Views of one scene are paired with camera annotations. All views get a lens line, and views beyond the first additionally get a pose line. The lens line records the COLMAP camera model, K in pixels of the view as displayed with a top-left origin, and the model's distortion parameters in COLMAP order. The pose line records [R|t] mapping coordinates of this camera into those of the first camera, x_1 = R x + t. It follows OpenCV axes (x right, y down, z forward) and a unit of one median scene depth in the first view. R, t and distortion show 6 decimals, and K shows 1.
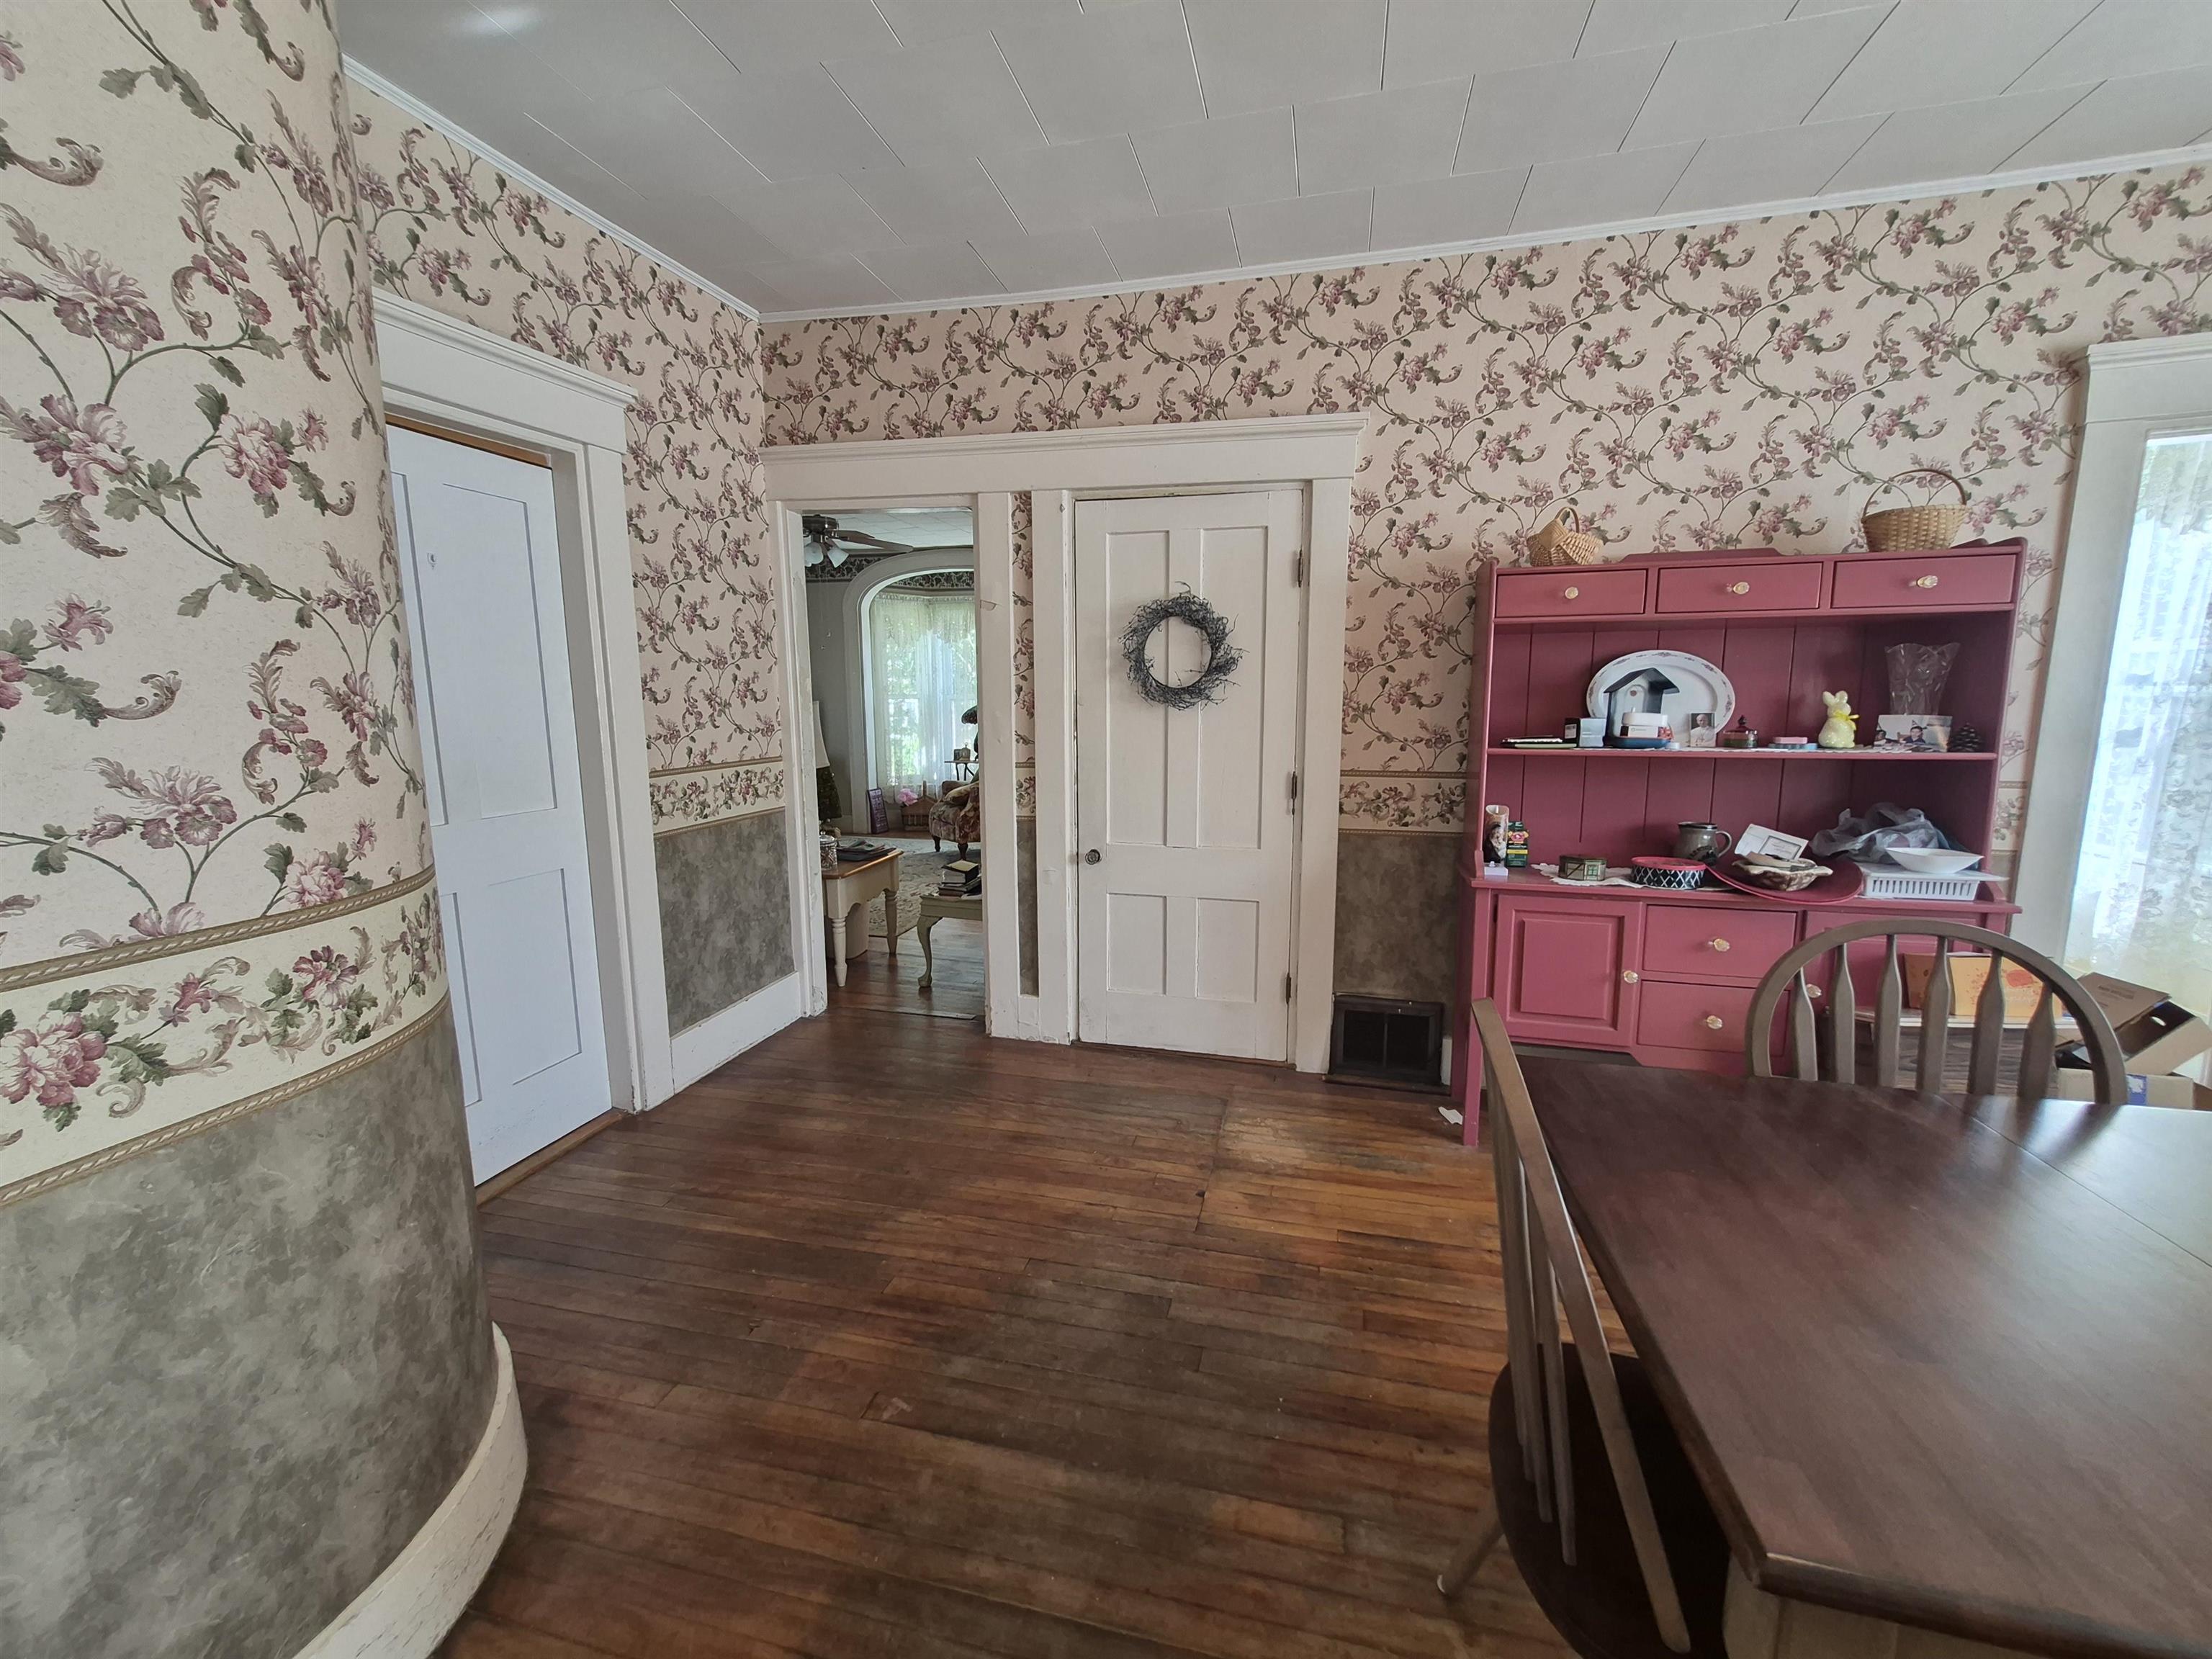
lens RADIAL K [[865.0, 0, 1129.8], [0, 865.0, 834.5], [0, 0, 1]] dist [0.003074, 0.000960]
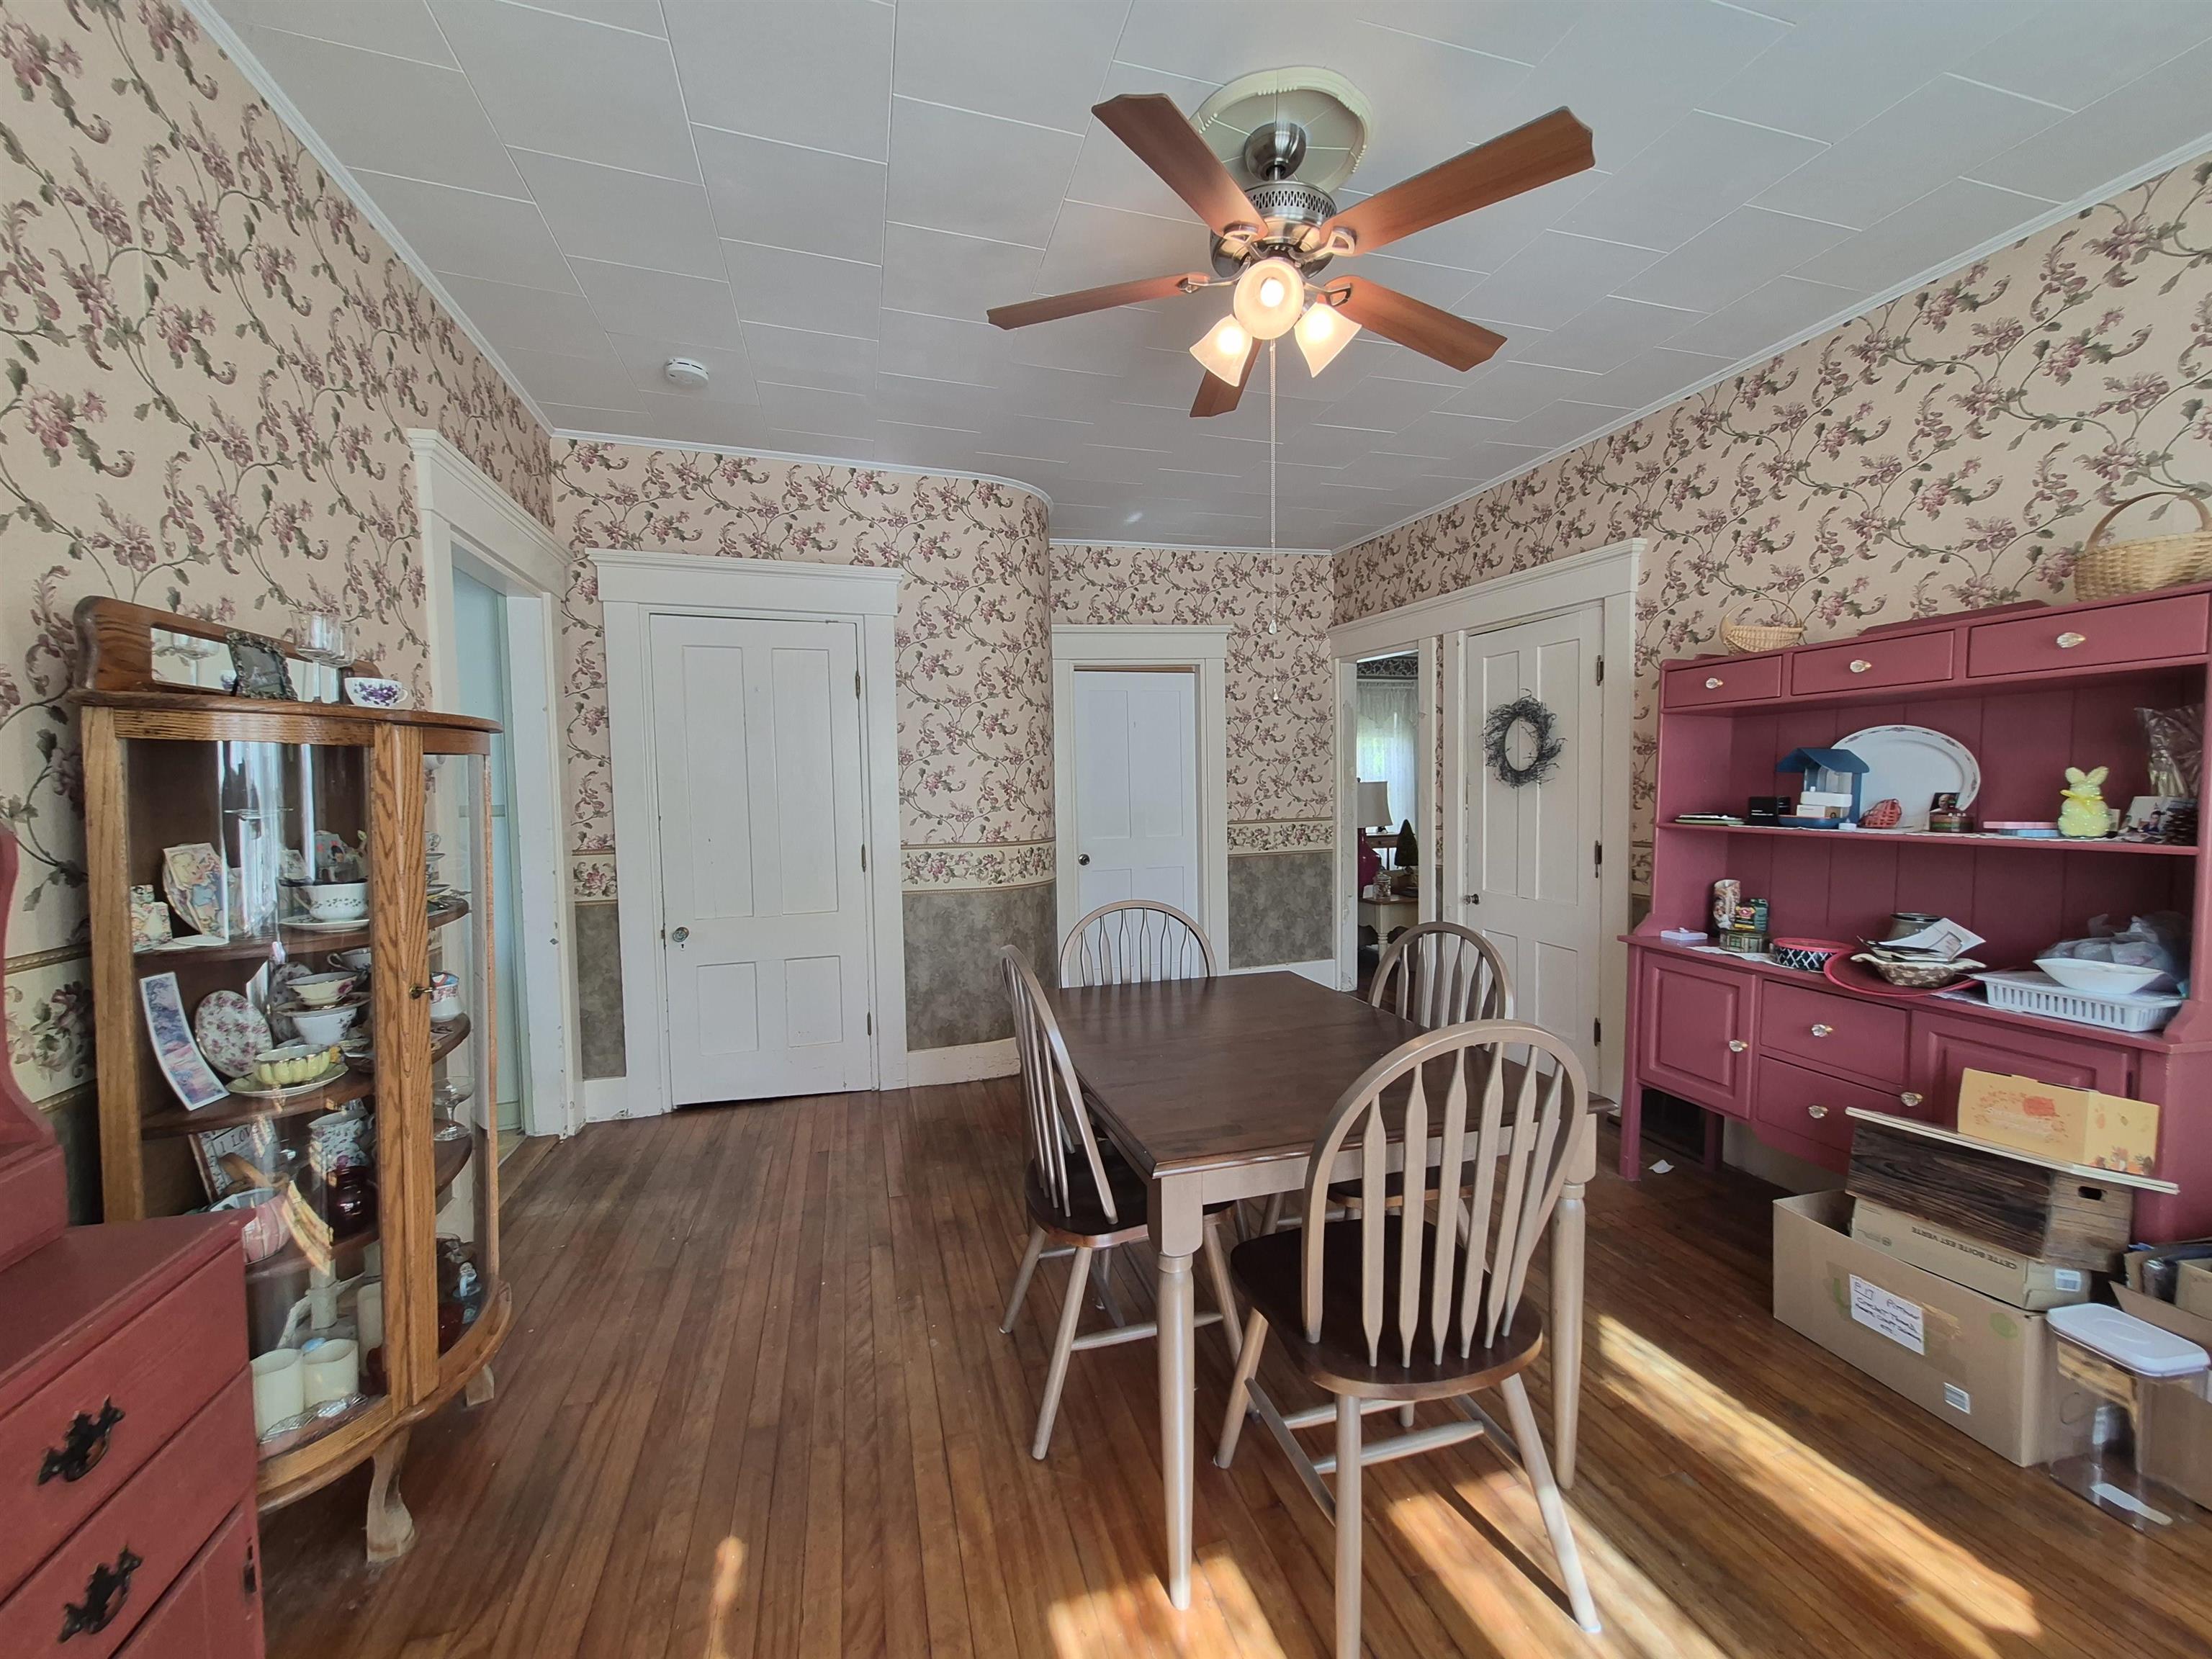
lens RADIAL K [[865.0, 0, 1103.2], [0, 865.0, 827.2], [0, 0, 1]] dist [0.003074, 0.000960]
pose [[0.503848, 0.039457, -0.862891, 0.854993], [-0.118090, 0.992723, -0.023560, 0.015605], [0.855682, 0.113769, 0.504841, -0.156657]]
